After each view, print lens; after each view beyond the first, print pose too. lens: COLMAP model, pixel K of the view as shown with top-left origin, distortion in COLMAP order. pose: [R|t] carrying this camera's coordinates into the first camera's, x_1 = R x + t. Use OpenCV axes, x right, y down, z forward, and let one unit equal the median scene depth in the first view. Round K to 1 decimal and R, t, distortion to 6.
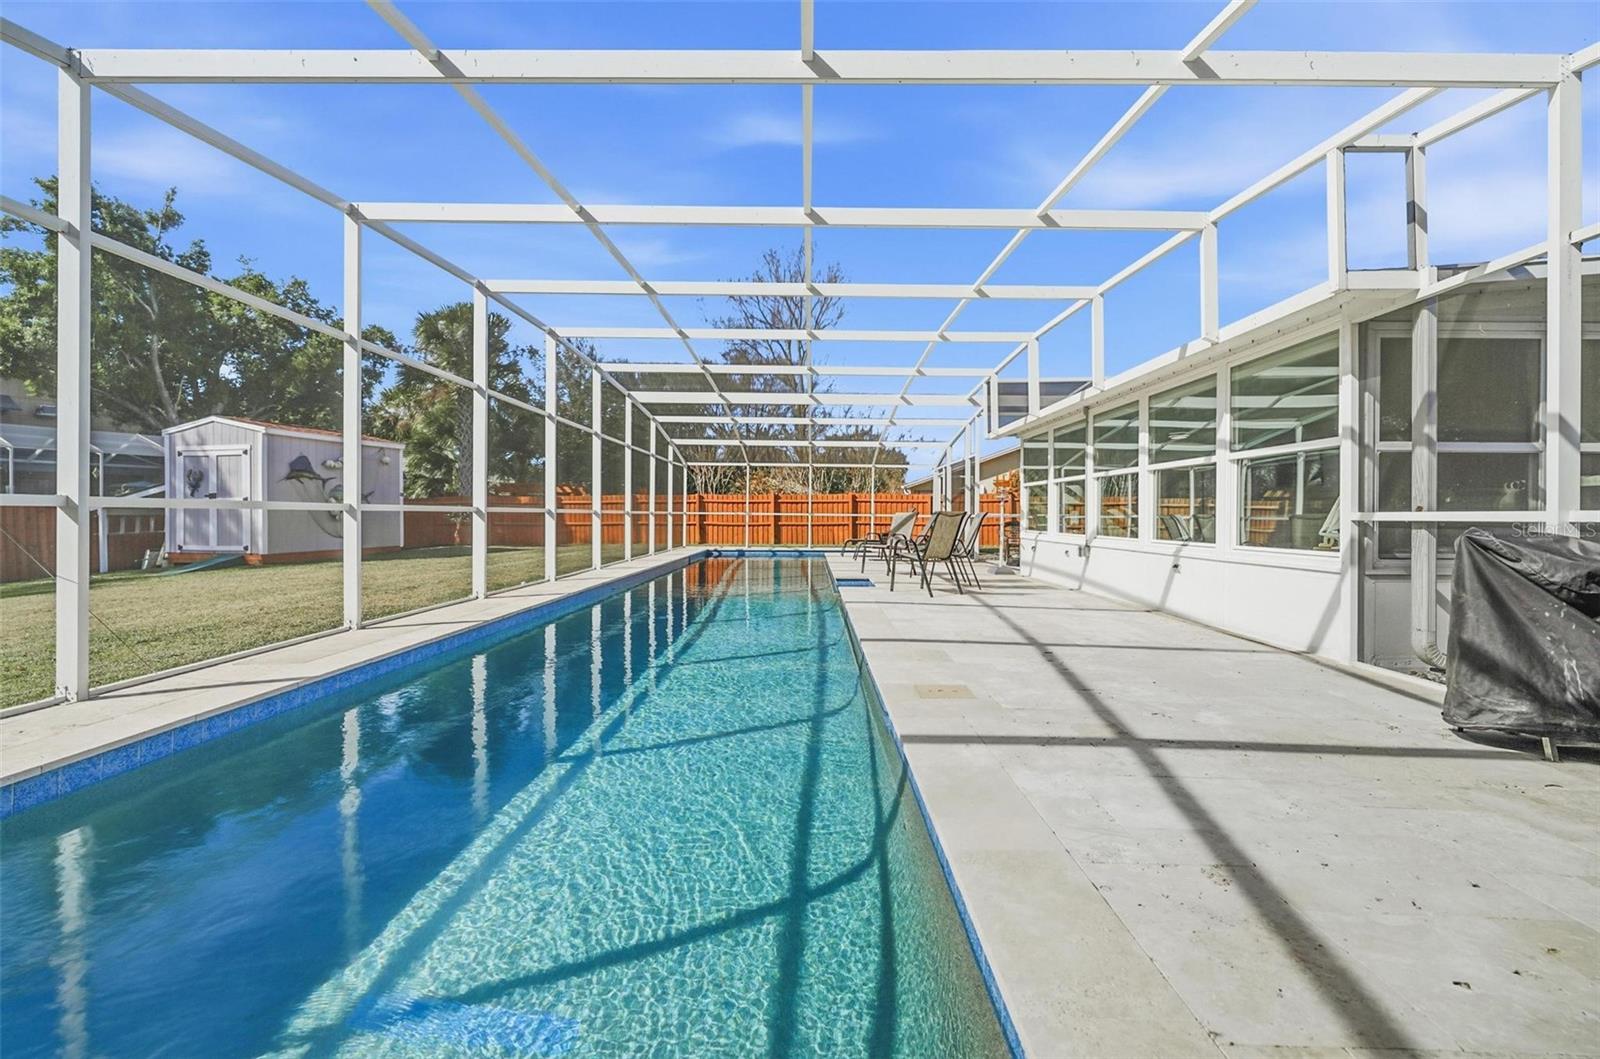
lens RADIAL K [[719.5, 0, 802.0], [0, 719.5, 524.6], [0, 0, 1]] dist [-0.001064, 0.000822]
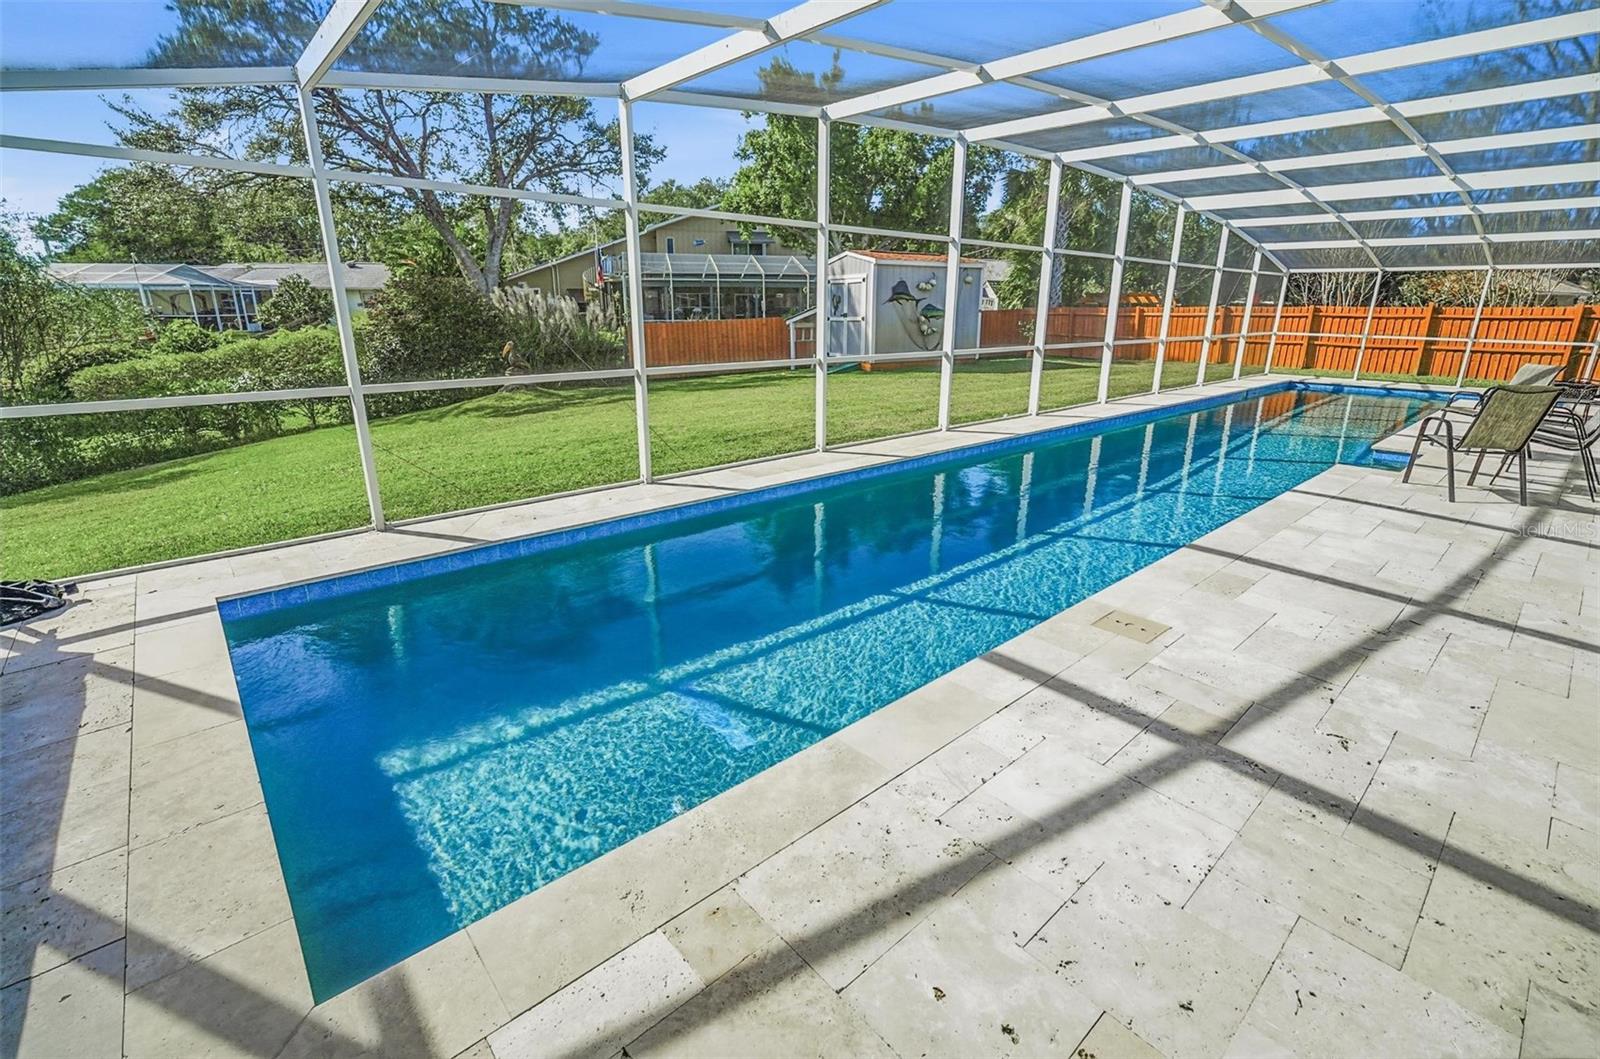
lens RADIAL K [[719.5, 0, 798.4], [0, 719.5, 525.3], [0, 0, 1]] dist [-0.001064, 0.000822]
pose [[0.671670, 0.215471, -0.708824, 0.133106], [-0.011752, 0.959749, 0.280612, -0.039198], [0.740757, -0.180148, 0.647168, 0.019002]]
